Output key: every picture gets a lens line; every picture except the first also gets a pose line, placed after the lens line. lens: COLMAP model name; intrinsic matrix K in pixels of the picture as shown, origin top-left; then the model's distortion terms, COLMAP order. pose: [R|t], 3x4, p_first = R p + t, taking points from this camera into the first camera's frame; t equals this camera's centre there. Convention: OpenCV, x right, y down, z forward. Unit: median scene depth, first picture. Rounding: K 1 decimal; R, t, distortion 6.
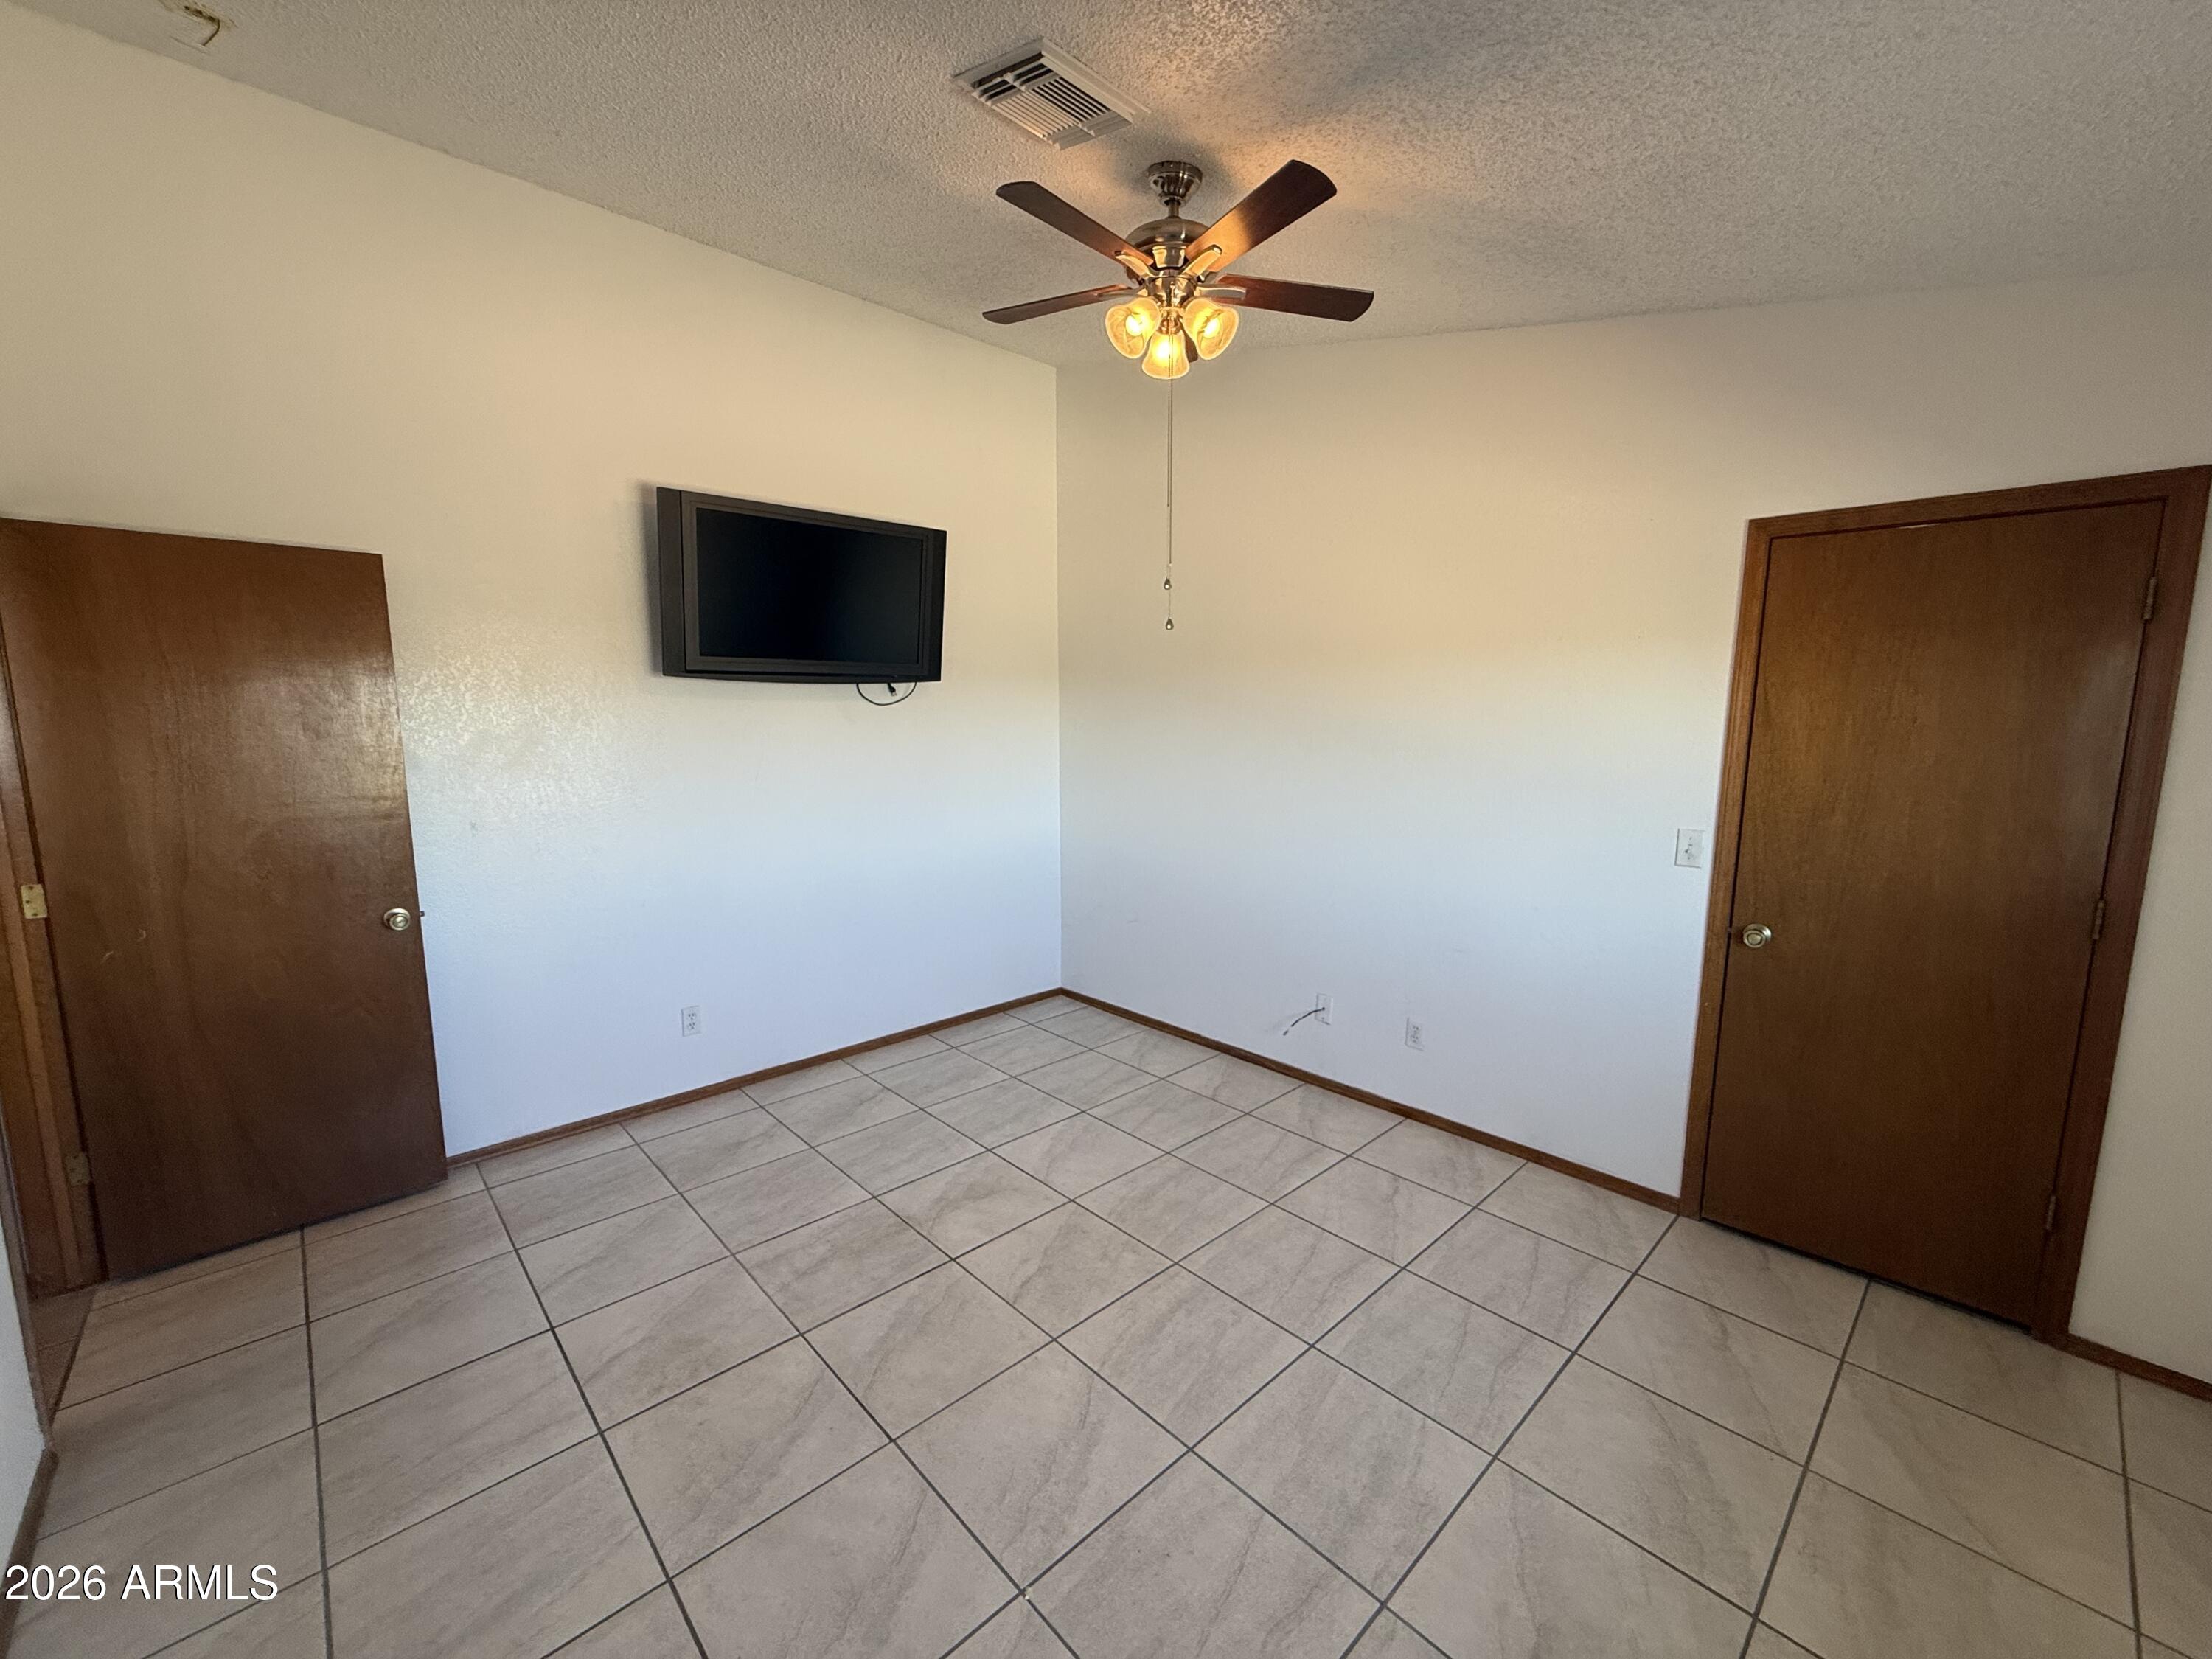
lens RADIAL K [[882.9, 0, 1106.7], [0, 882.9, 829.9], [0, 0, 1]] dist [-0.000239, -0.000096]
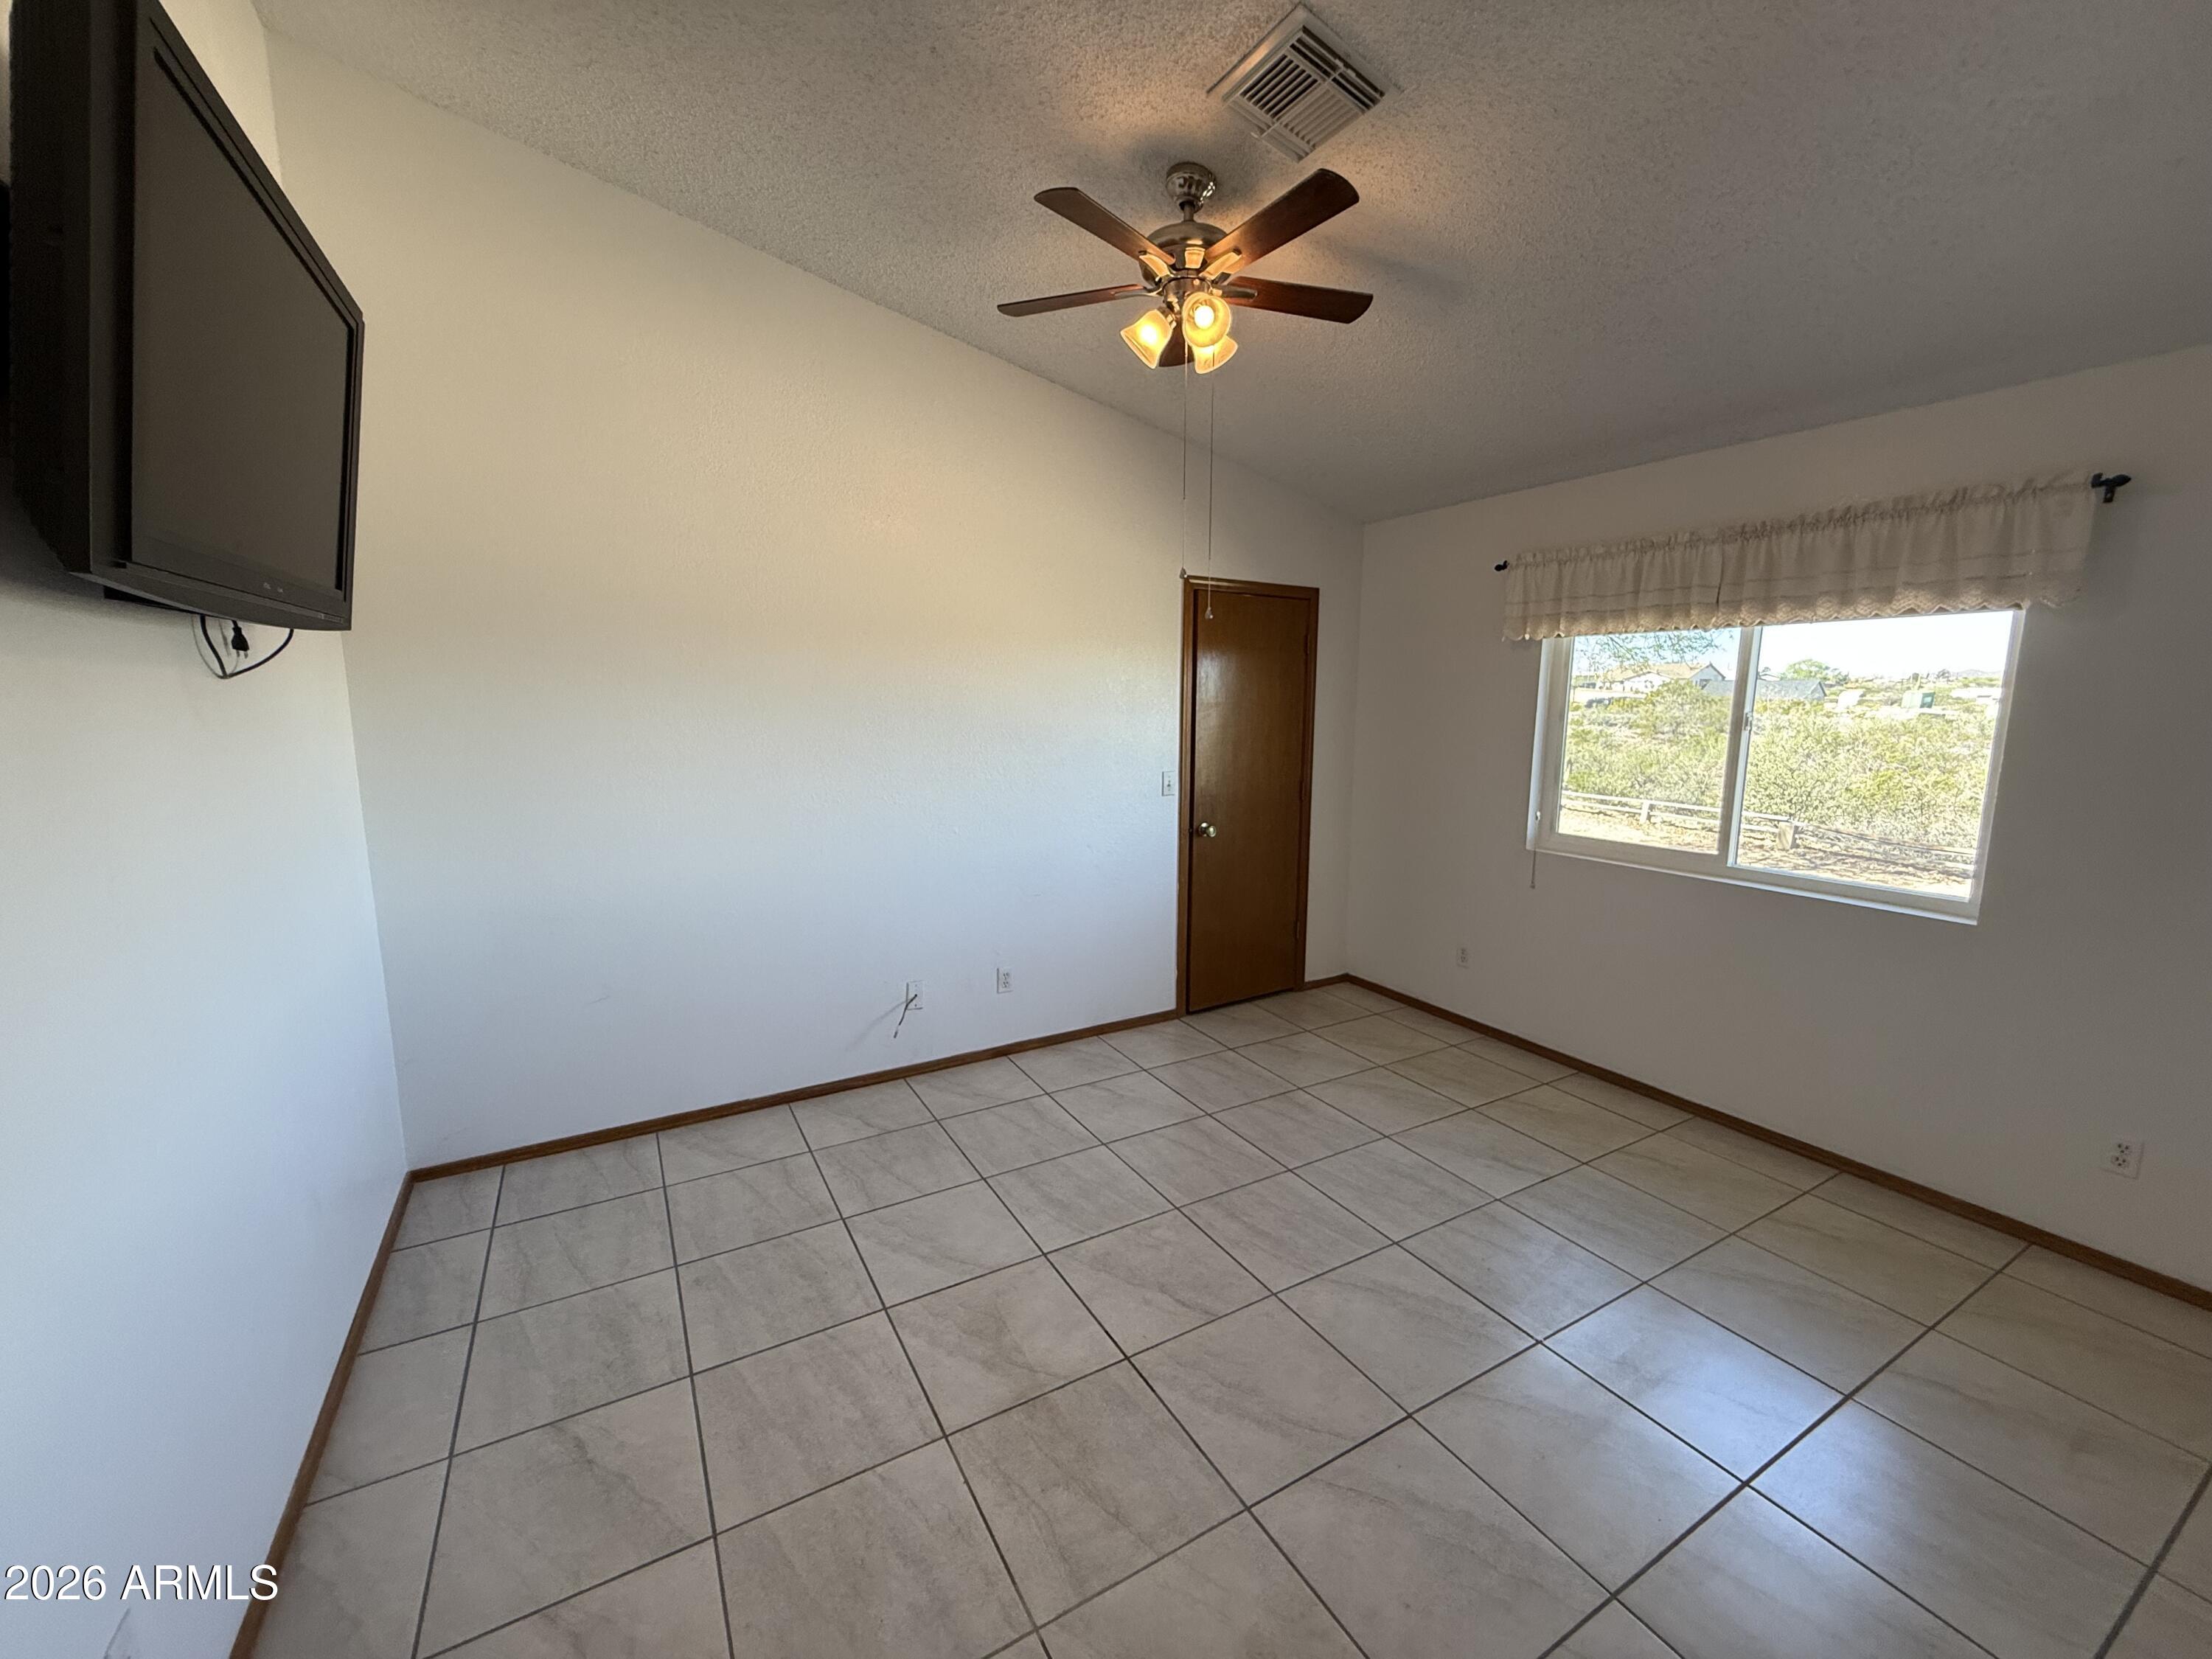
lens RADIAL K [[882.9, 0, 1106.7], [0, 882.9, 830.3], [0, 0, 1]] dist [-0.000239, -0.000096]
pose [[0.233462, -0.148119, 0.961018, -0.796179], [0.126557, 0.984552, 0.121002, -0.091523], [-0.964095, 0.093374, 0.248601, 0.677218]]
